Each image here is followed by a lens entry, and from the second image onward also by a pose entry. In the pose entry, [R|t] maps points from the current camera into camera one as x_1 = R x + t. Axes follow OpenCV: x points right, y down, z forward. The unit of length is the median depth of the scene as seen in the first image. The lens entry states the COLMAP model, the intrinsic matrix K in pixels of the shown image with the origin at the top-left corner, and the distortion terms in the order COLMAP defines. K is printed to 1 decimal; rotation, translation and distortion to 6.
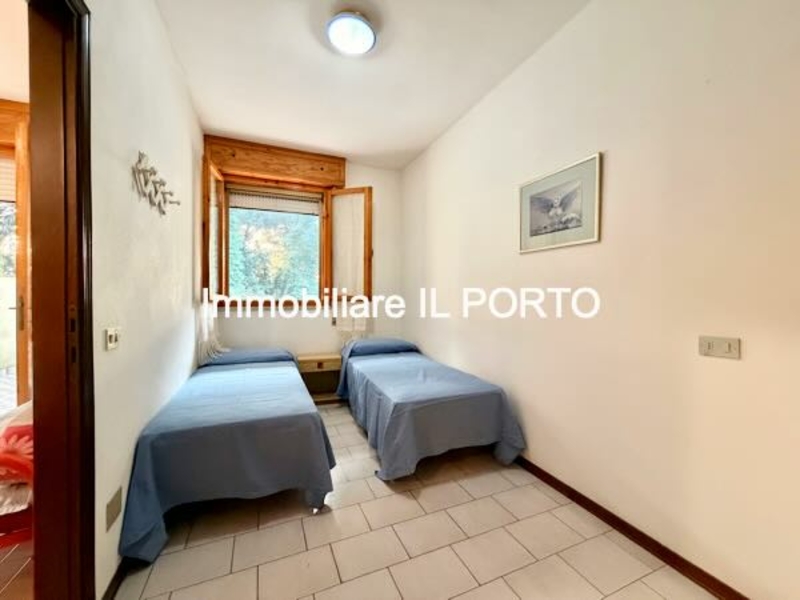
lens RADIAL K [[317.9, 0, 400.0], [0, 317.9, 300.0], [0, 0, 1]] dist [-0.000062, 0.000086]
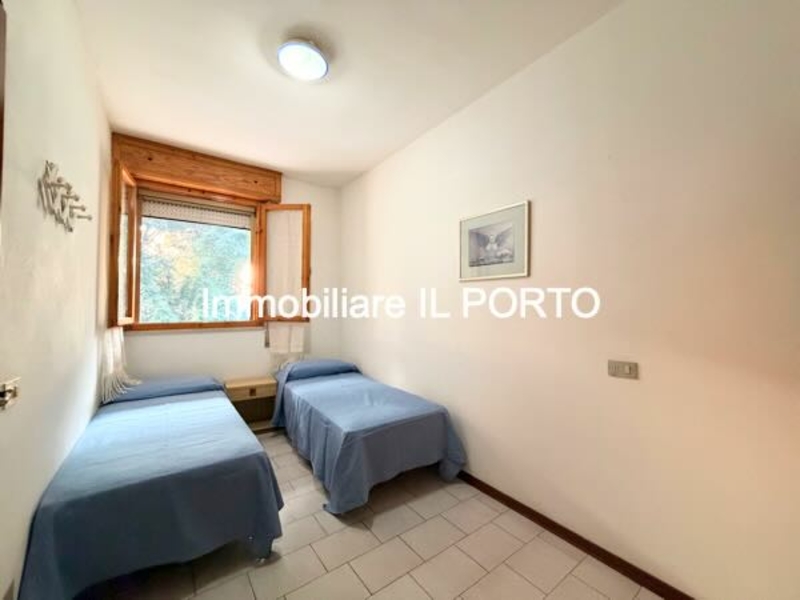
lens RADIAL K [[317.9, 0, 400.0], [0, 317.9, 300.0], [0, 0, 1]] dist [-0.000062, 0.000086]
pose [[0.973243, 0.003944, 0.229743, -0.062770], [0.003596, 0.999469, -0.032394, -0.041583], [-0.229748, 0.032354, 0.972712, -0.008578]]
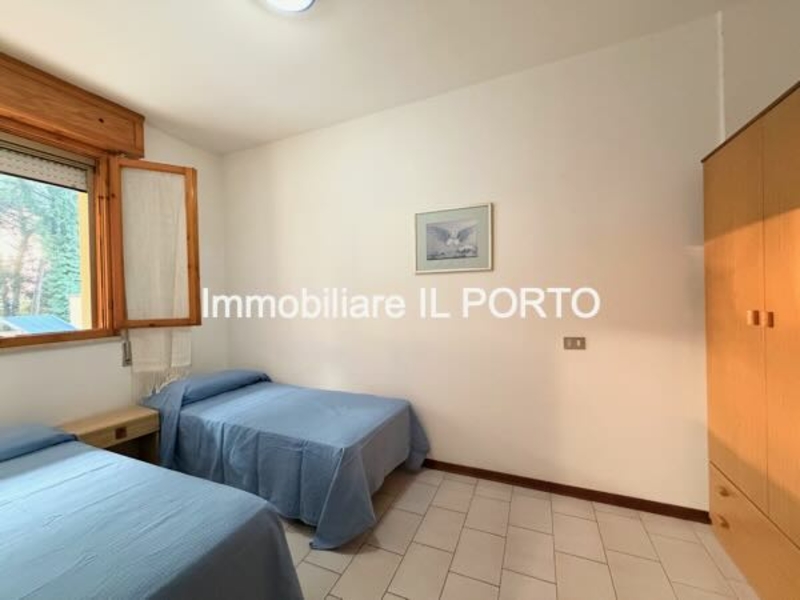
lens RADIAL K [[317.9, 0, 400.0], [0, 317.9, 300.0], [0, 0, 1]] dist [-0.000062, 0.000086]
pose [[0.728306, -0.027050, 0.684718, -0.362954], [0.036735, 0.999325, 0.000406, -0.051449], [-0.684267, 0.024857, 0.728808, 0.208522]]
